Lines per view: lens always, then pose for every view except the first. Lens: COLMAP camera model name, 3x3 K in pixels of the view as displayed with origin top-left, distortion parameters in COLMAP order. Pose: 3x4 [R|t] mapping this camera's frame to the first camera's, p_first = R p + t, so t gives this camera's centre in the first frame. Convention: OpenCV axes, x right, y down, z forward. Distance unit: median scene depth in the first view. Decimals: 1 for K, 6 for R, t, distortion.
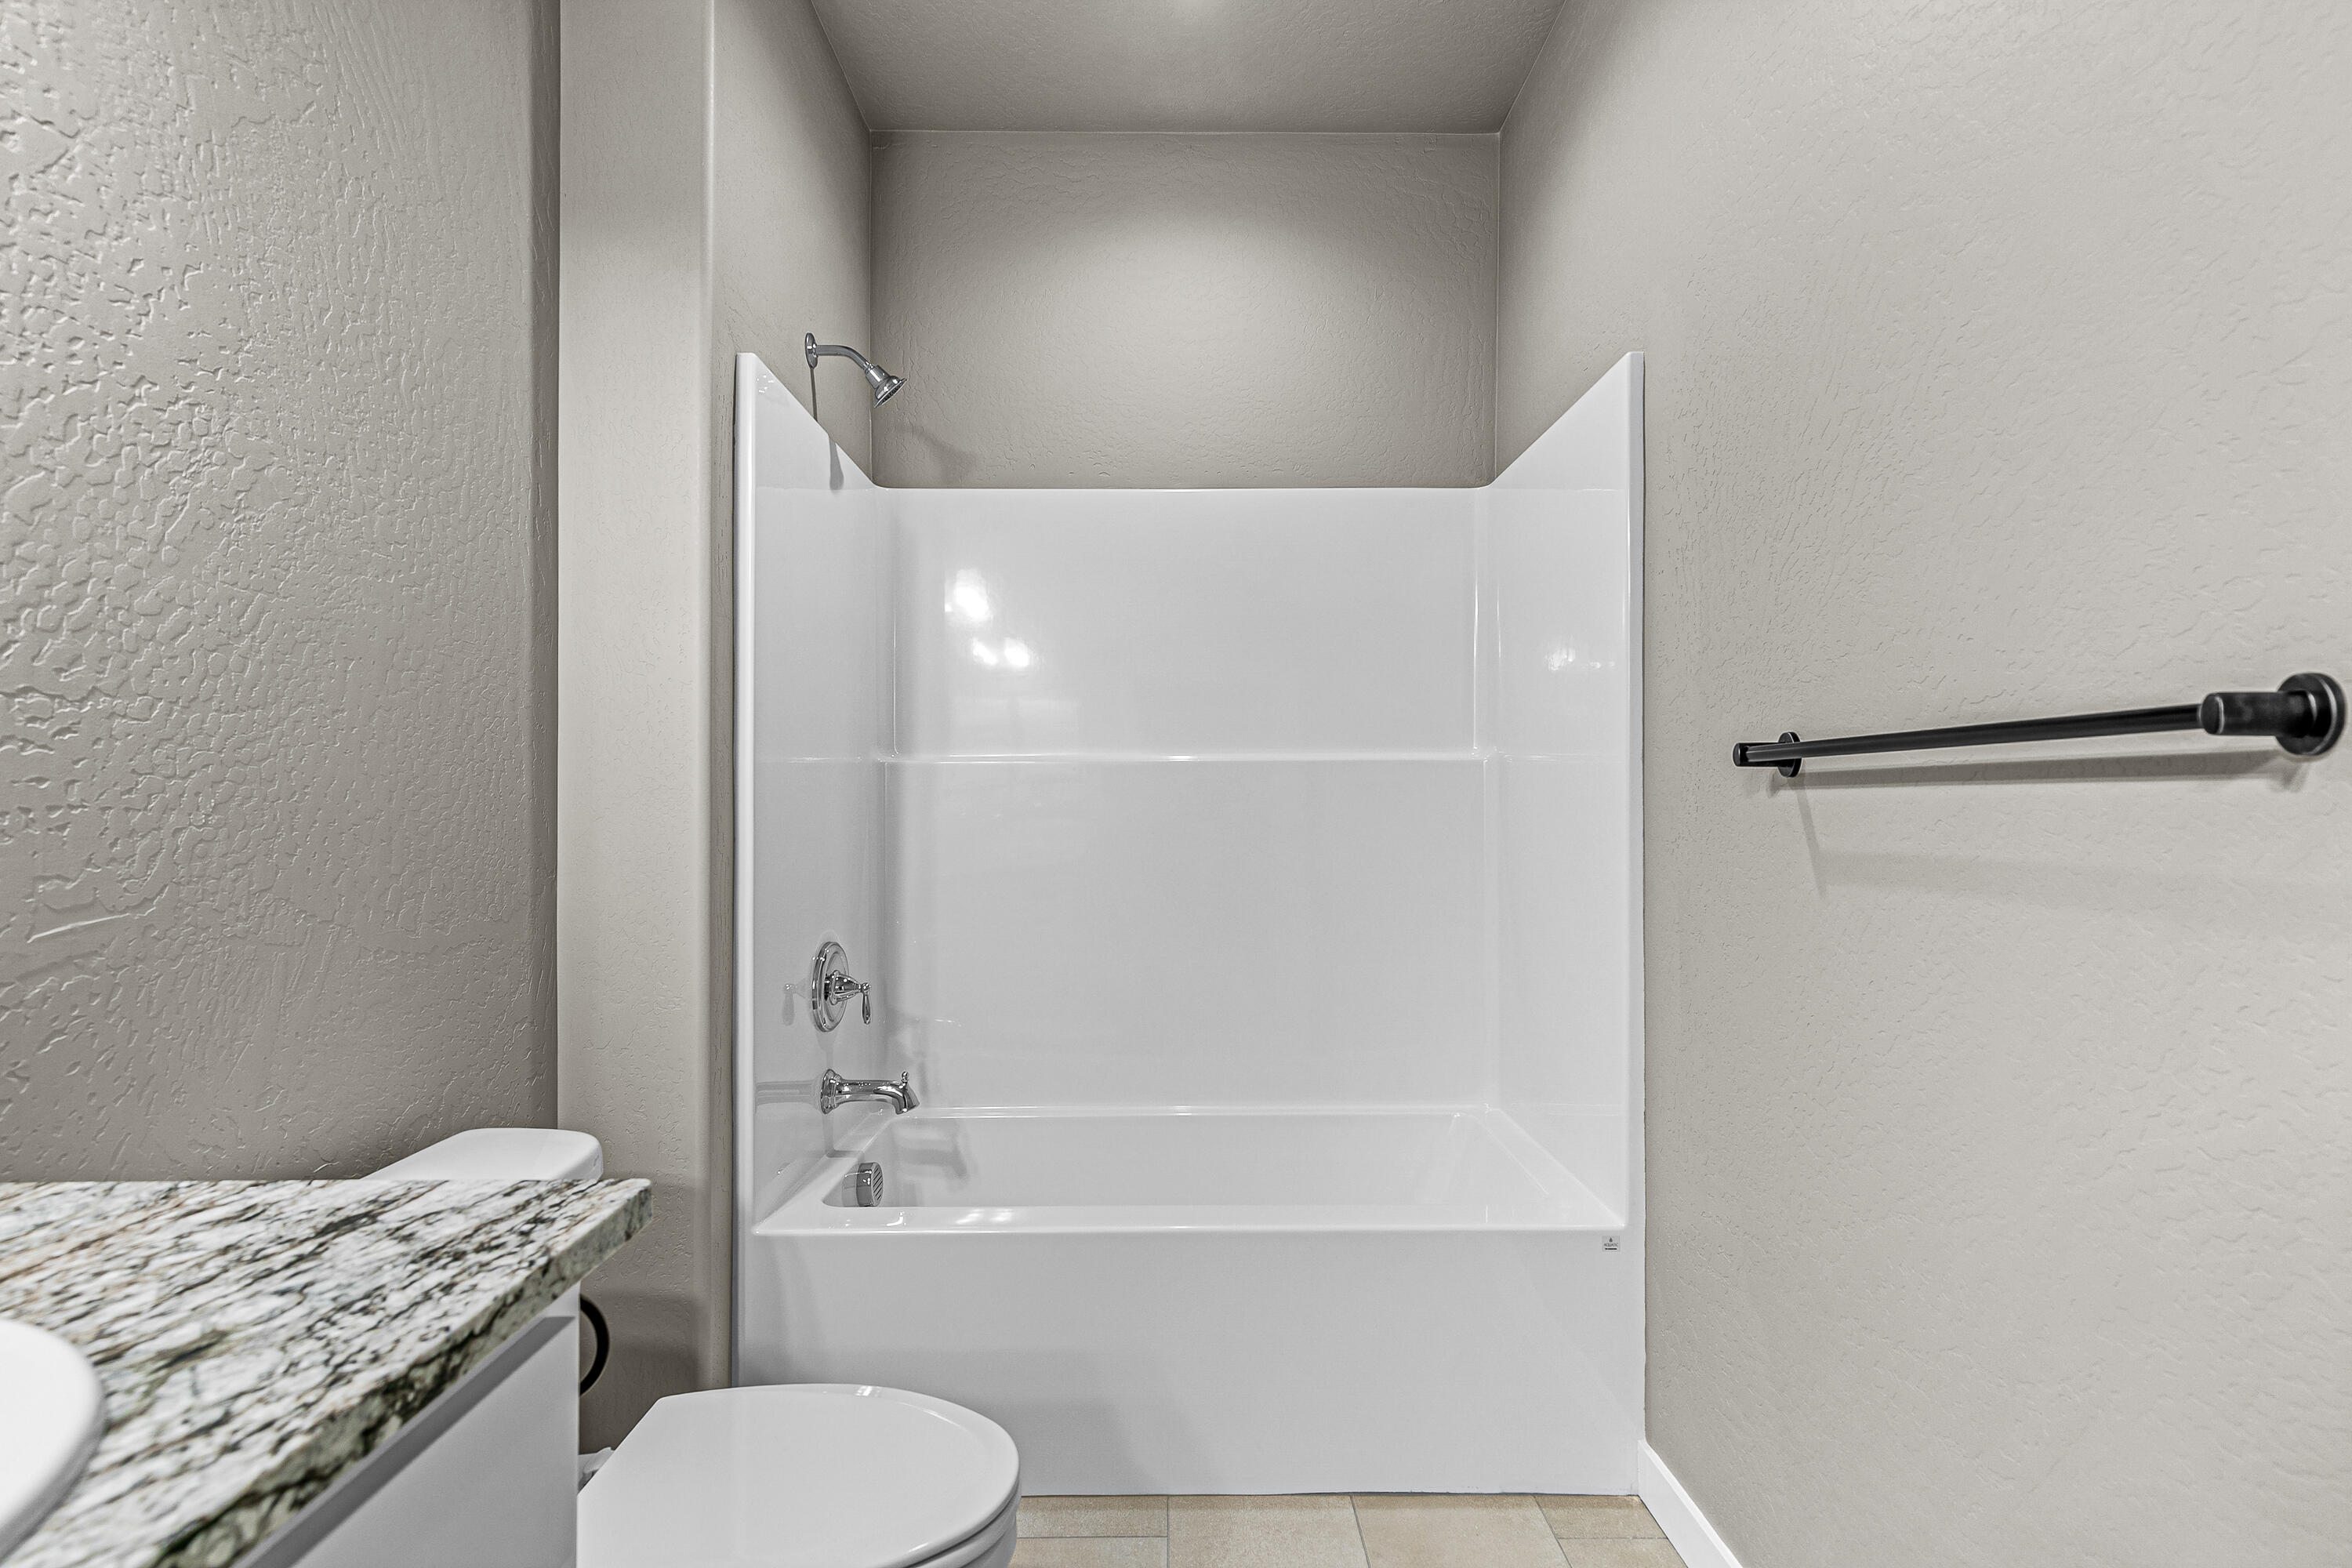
lens RADIAL K [[1079.4, 0, 1181.6], [0, 1079.4, 784.6], [0, 0, 1]] dist [0.007160, -0.000500]
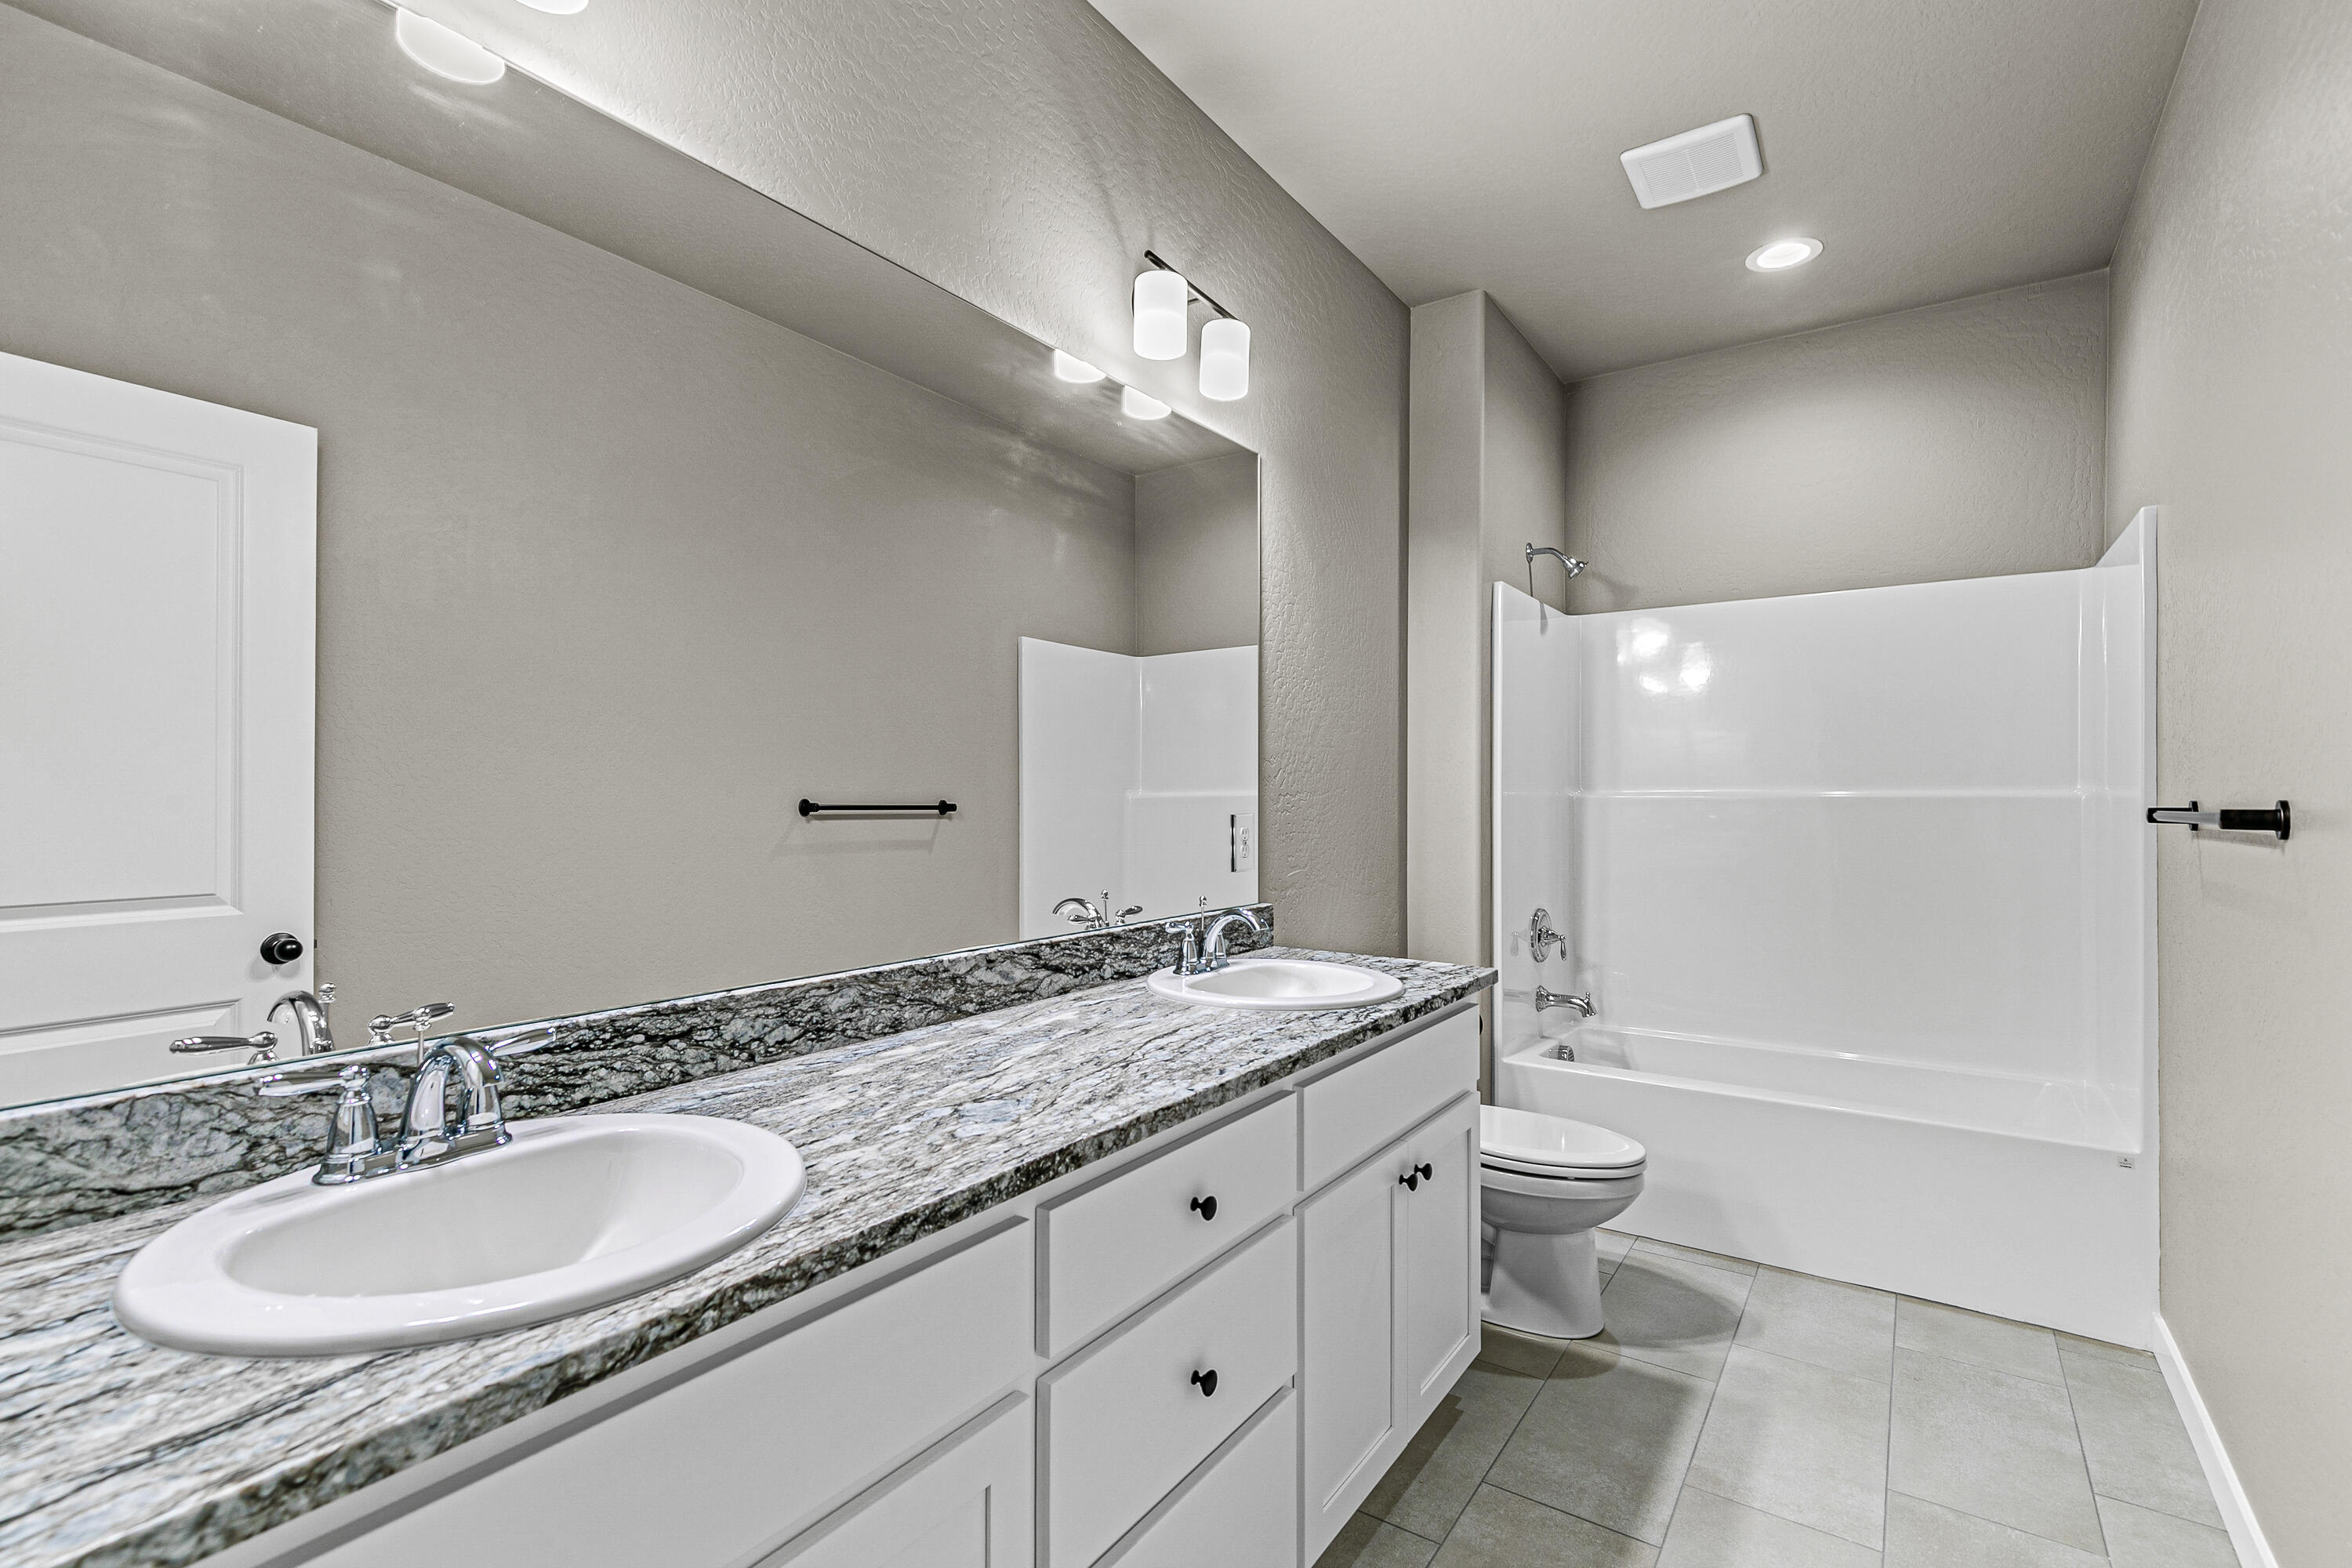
lens RADIAL K [[1079.4, 0, 1181.6], [0, 1079.4, 784.6], [0, 0, 1]] dist [0.007160, -0.000500]
pose [[0.820384, -0.001082, -0.571811, 0.168737], [0.002573, 0.999995, 0.001800, -0.048762], [0.571807, -0.002948, 0.820383, -0.668789]]
